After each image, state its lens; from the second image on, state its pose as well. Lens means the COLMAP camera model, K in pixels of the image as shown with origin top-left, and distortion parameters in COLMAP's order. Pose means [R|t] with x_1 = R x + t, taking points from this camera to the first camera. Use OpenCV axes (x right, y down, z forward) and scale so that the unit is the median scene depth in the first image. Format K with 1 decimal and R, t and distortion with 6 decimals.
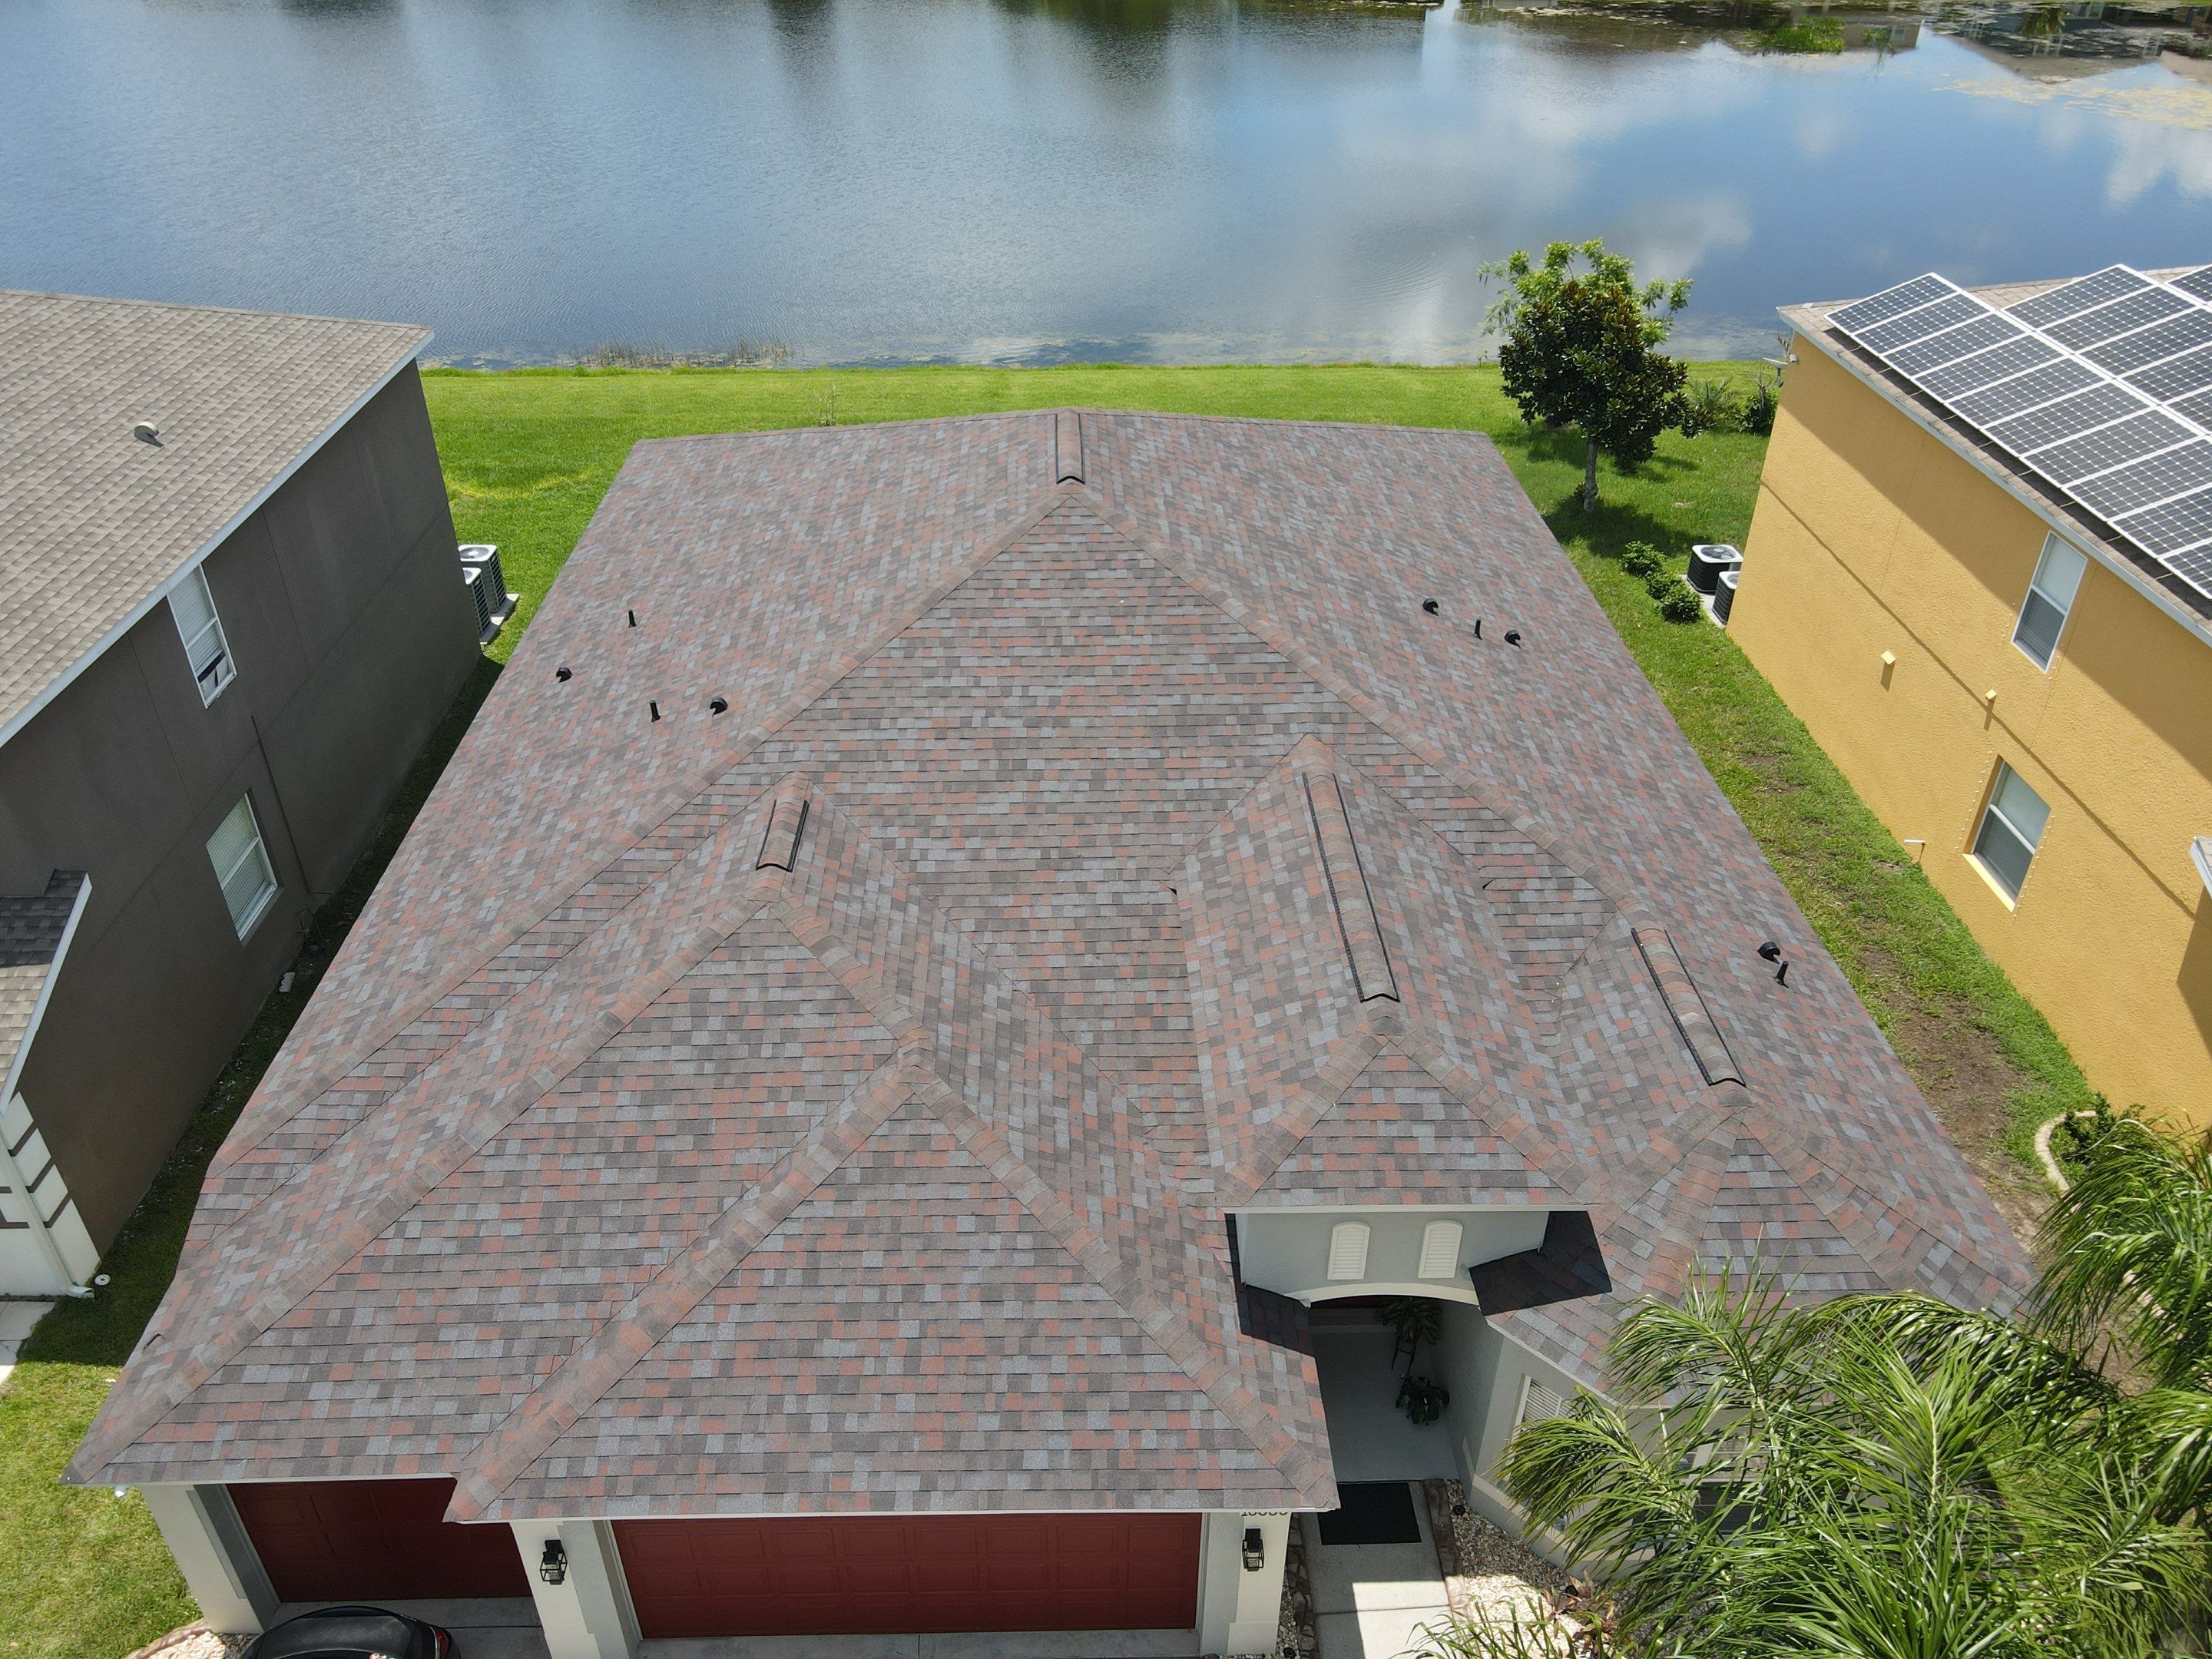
lens RADIAL K [[1587.0, 0, 1064.9], [0, 1587.0, 831.7], [0, 0, 1]] dist [-0.001787, 0.027480]
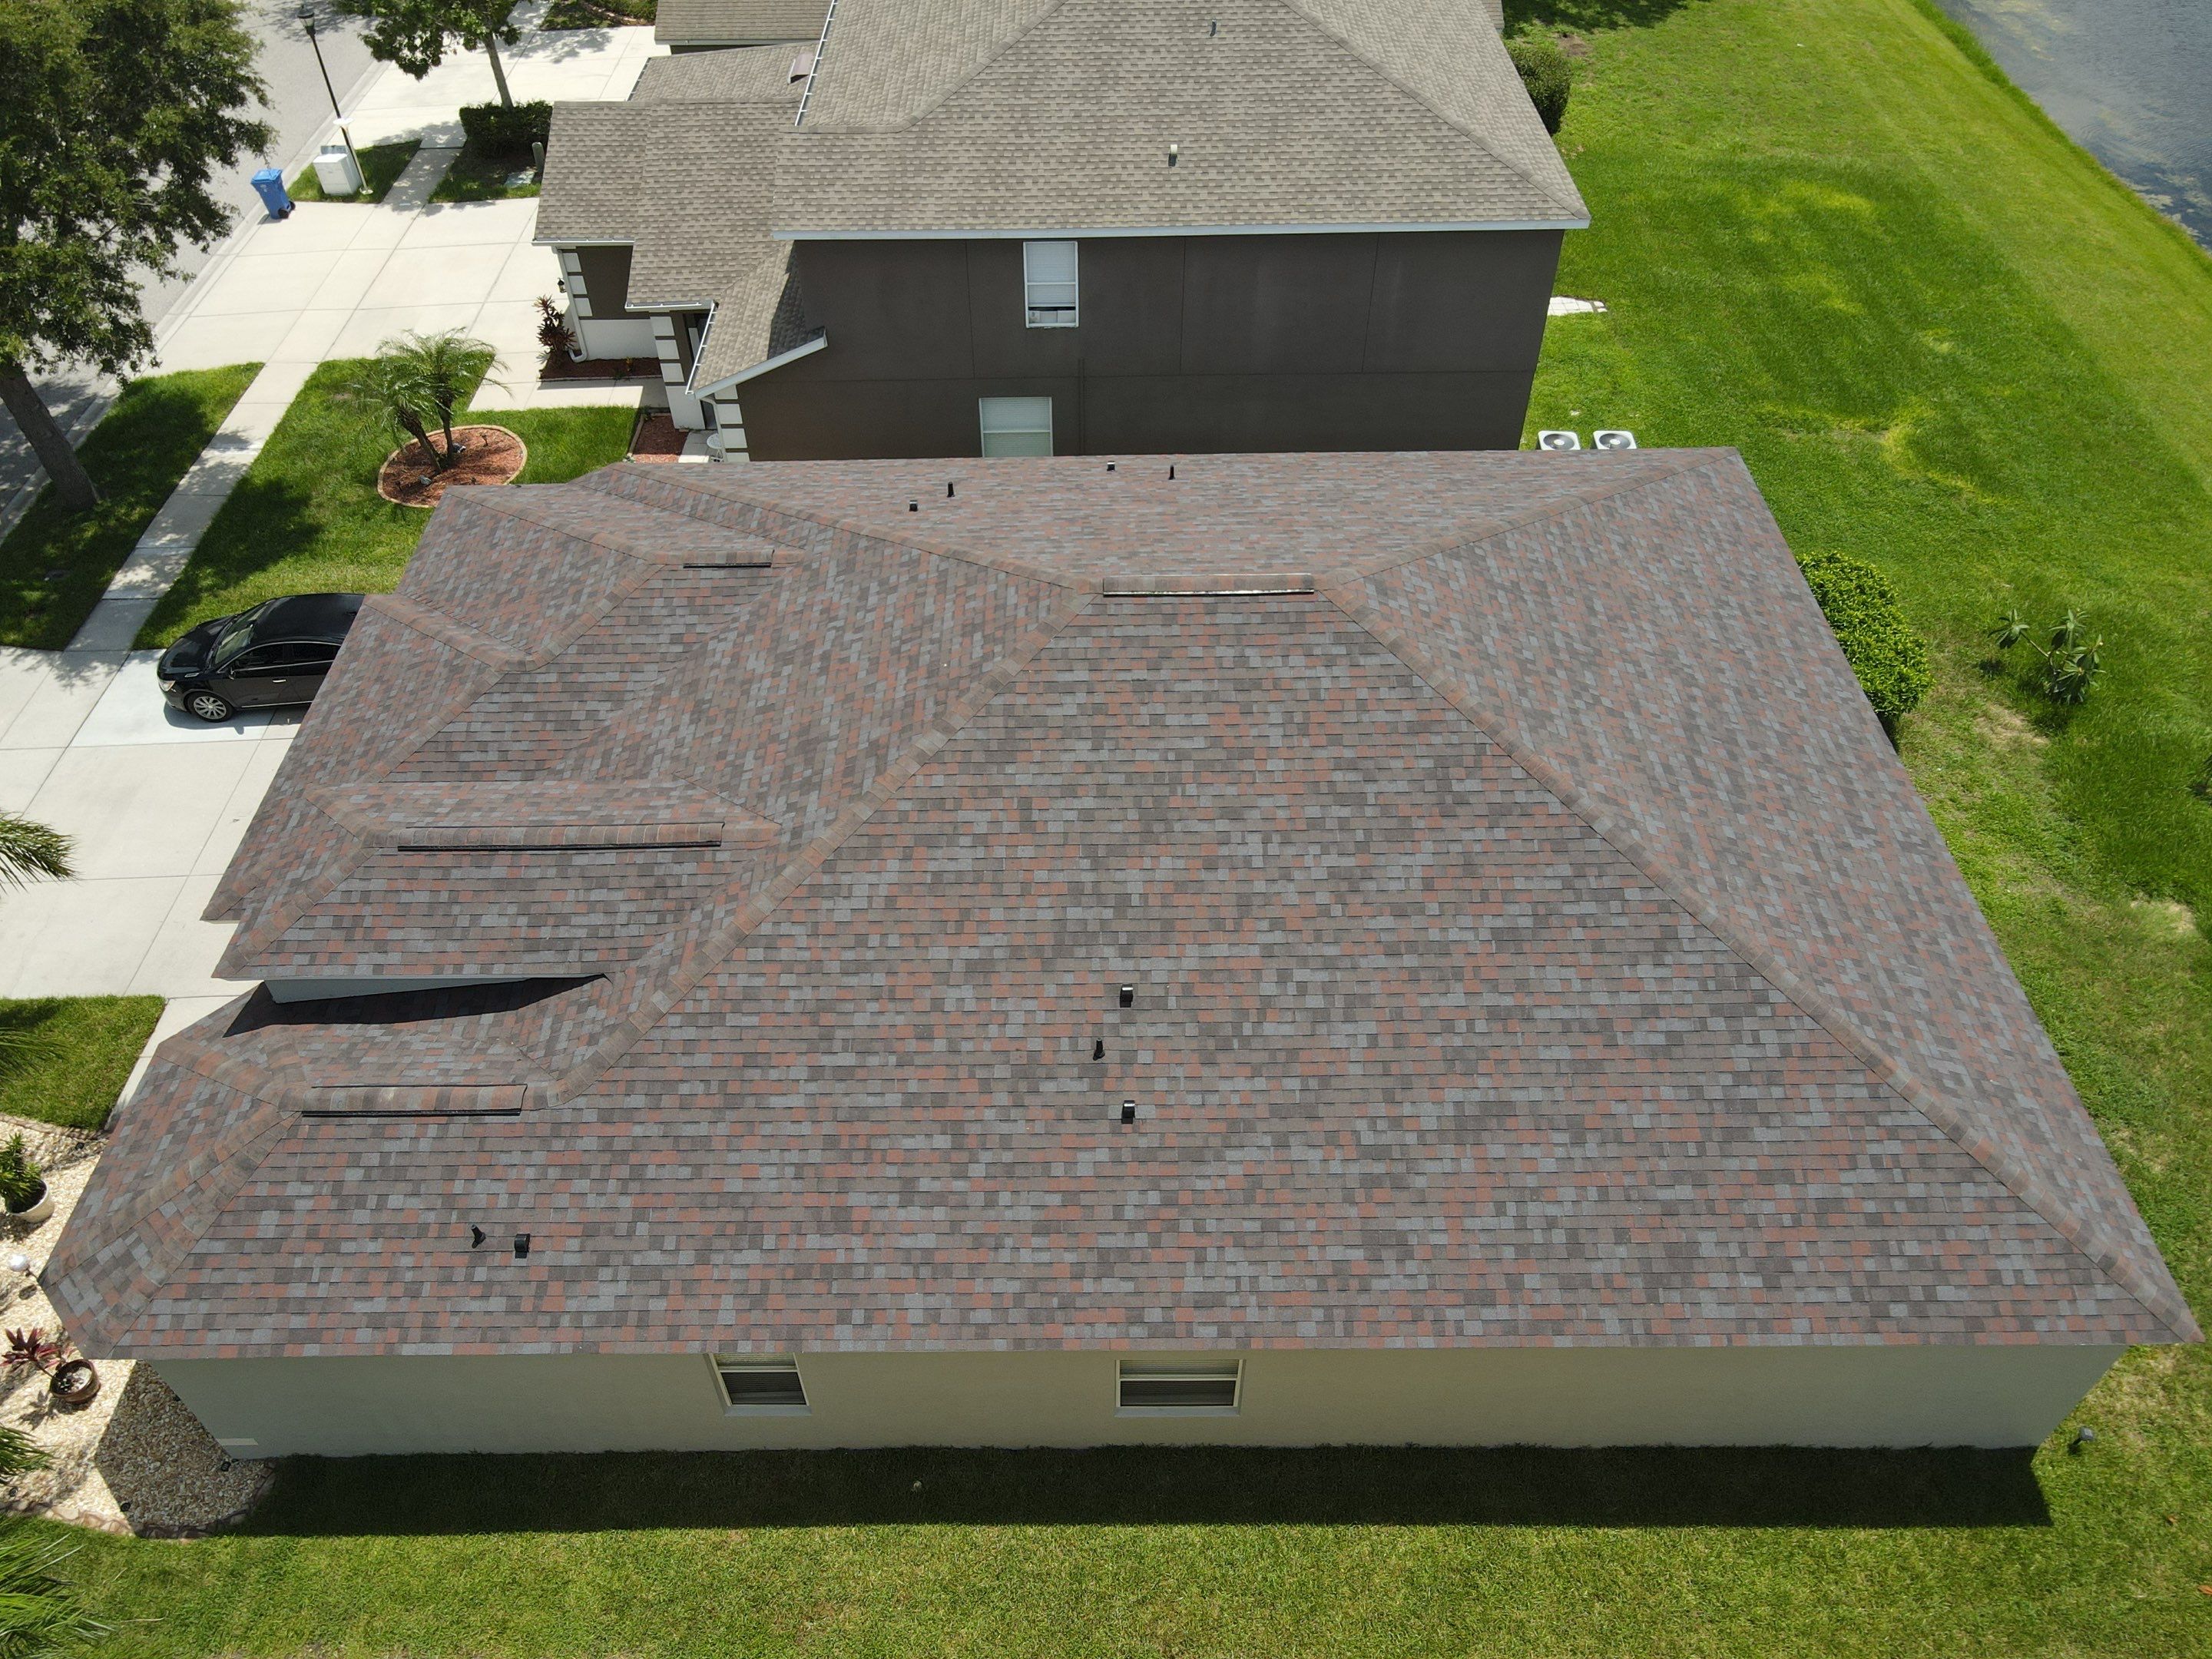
lens RADIAL K [[1610.7, 0, 1088.7], [0, 1610.7, 834.9], [0, 0, 1]] dist [-0.007795, 0.030283]
pose [[-0.009308, 0.716810, -0.697207, 0.958778], [-0.546126, 0.580423, 0.604033, -0.867952], [0.837651, 0.386385, 0.386066, 0.813286]]
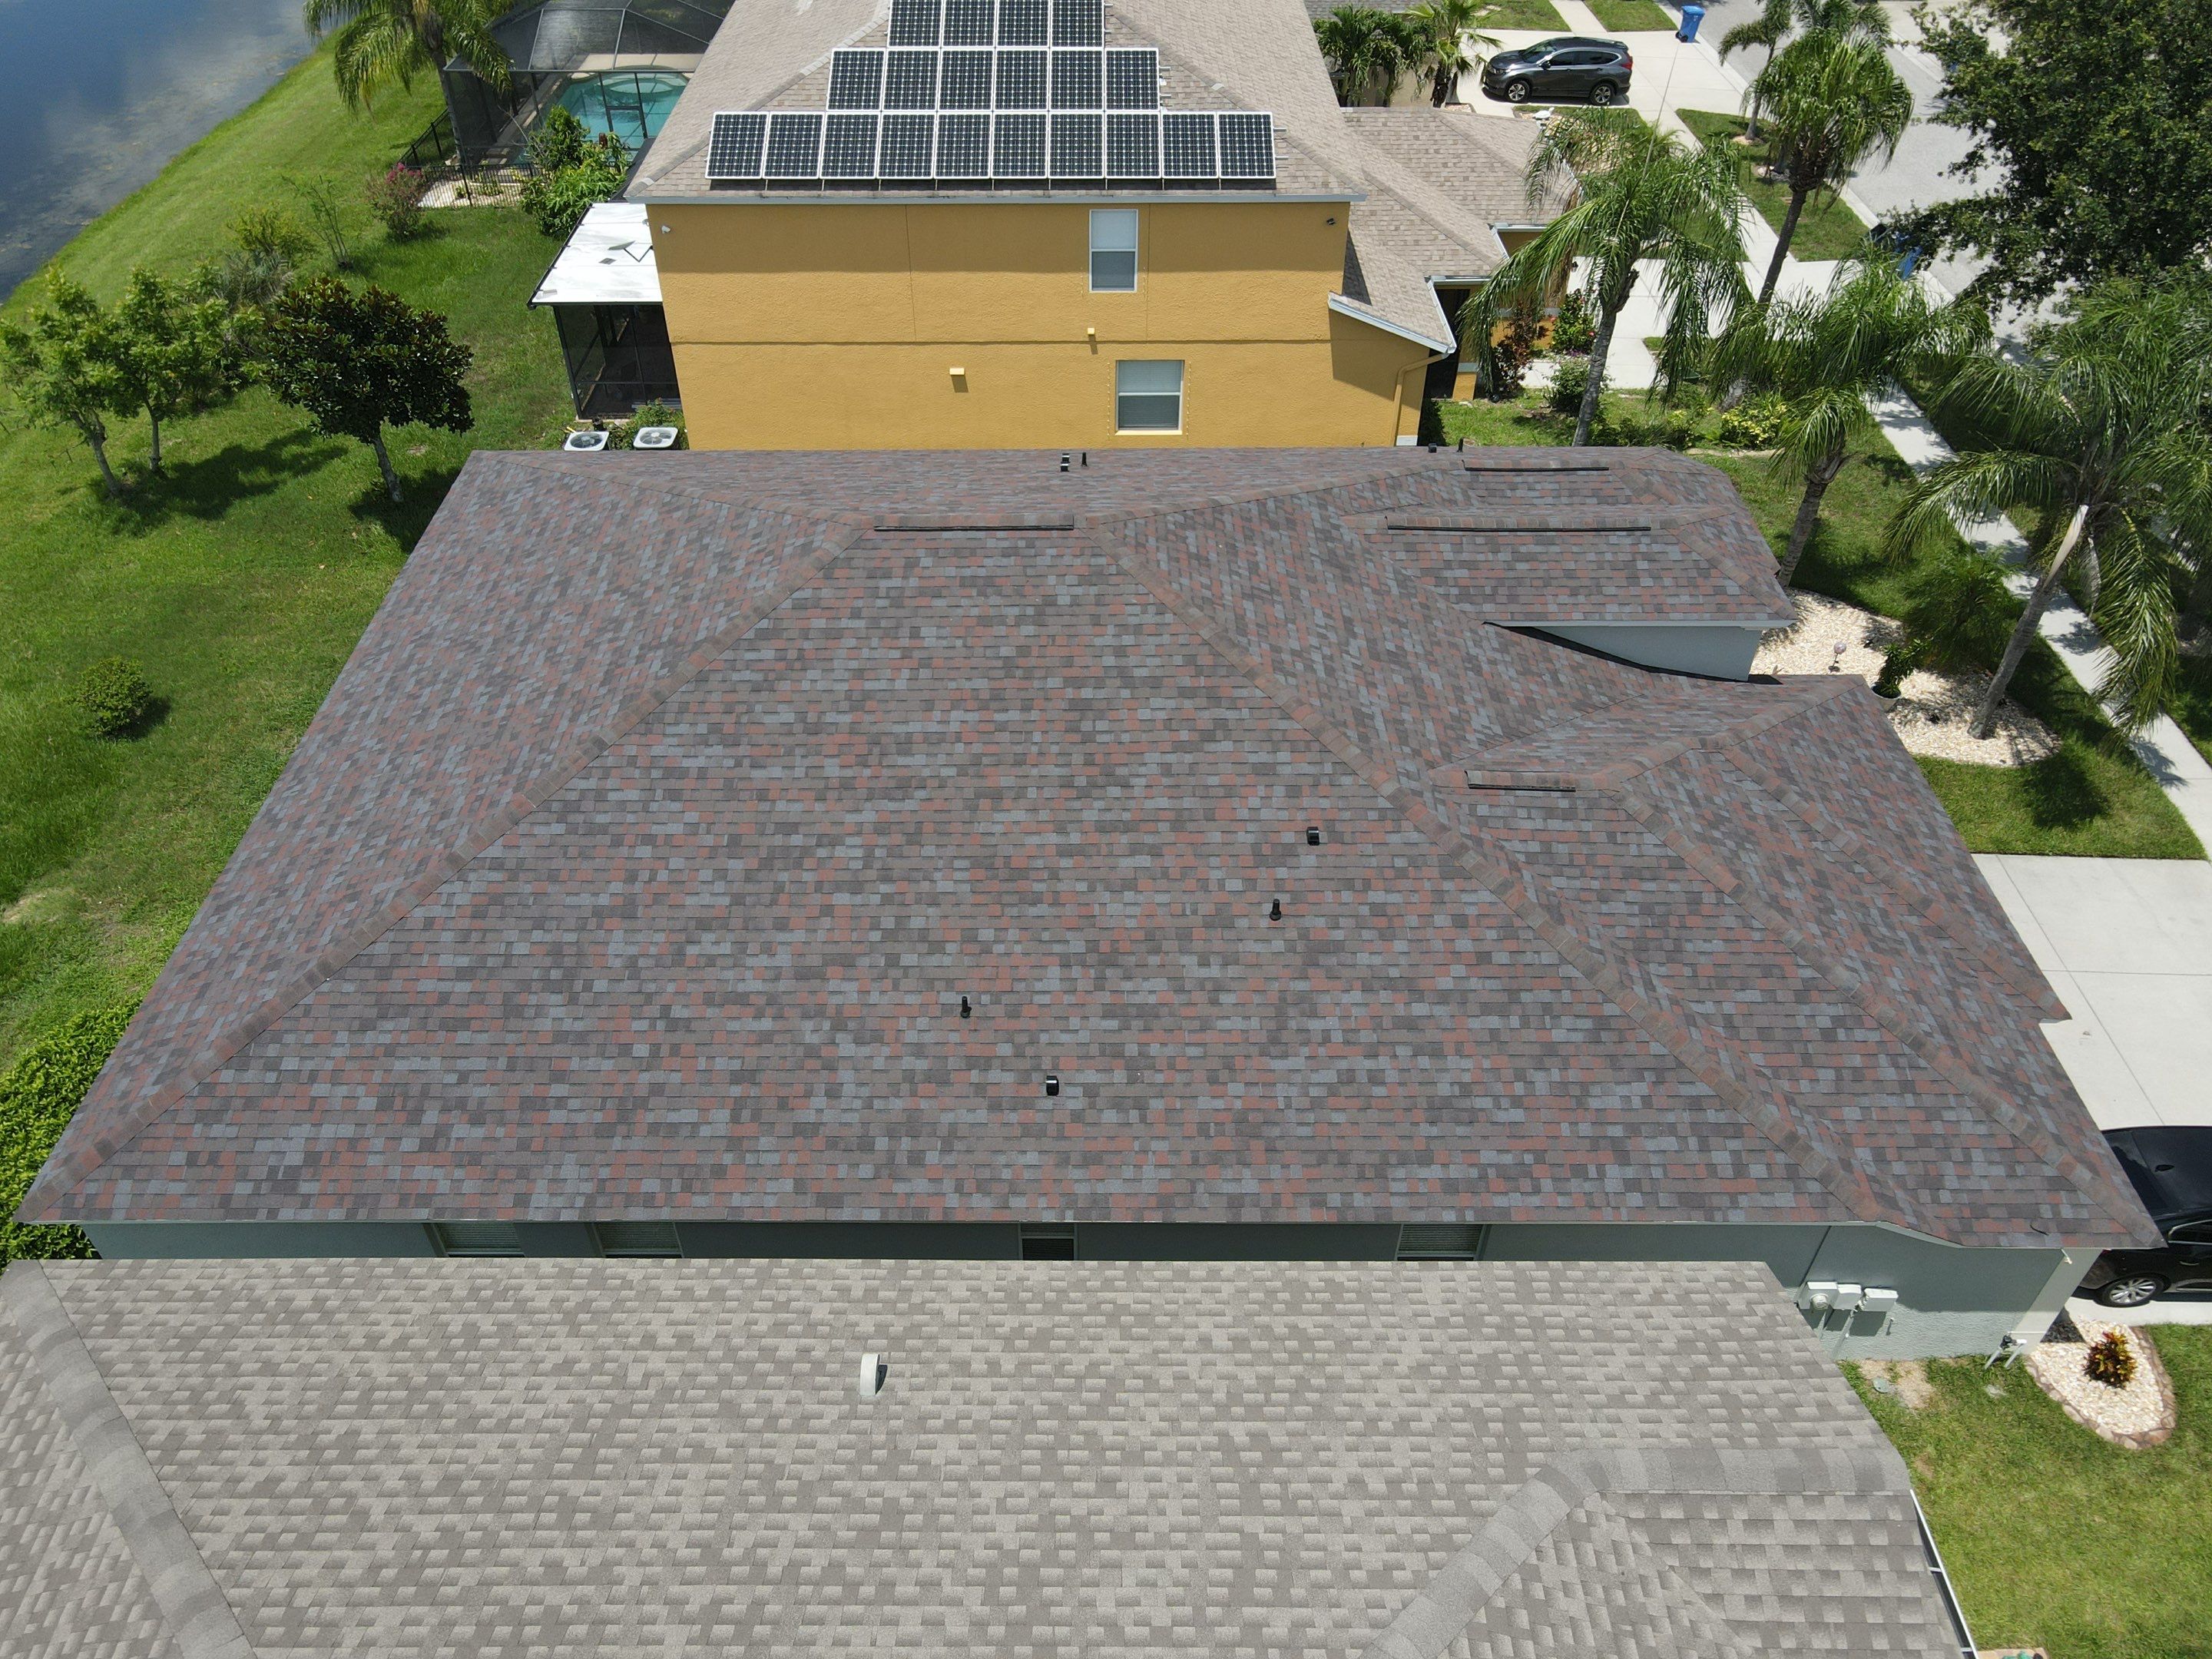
lens RADIAL K [[1629.1, 0, 1048.8], [0, 1629.1, 796.4], [0, 0, 1]] dist [-0.014742, 0.010450]
pose [[0.032671, -0.641308, 0.766587, -1.095749], [0.569477, 0.642260, 0.513028, -0.785784], [-0.821357, 0.419793, 0.386194, 0.827053]]
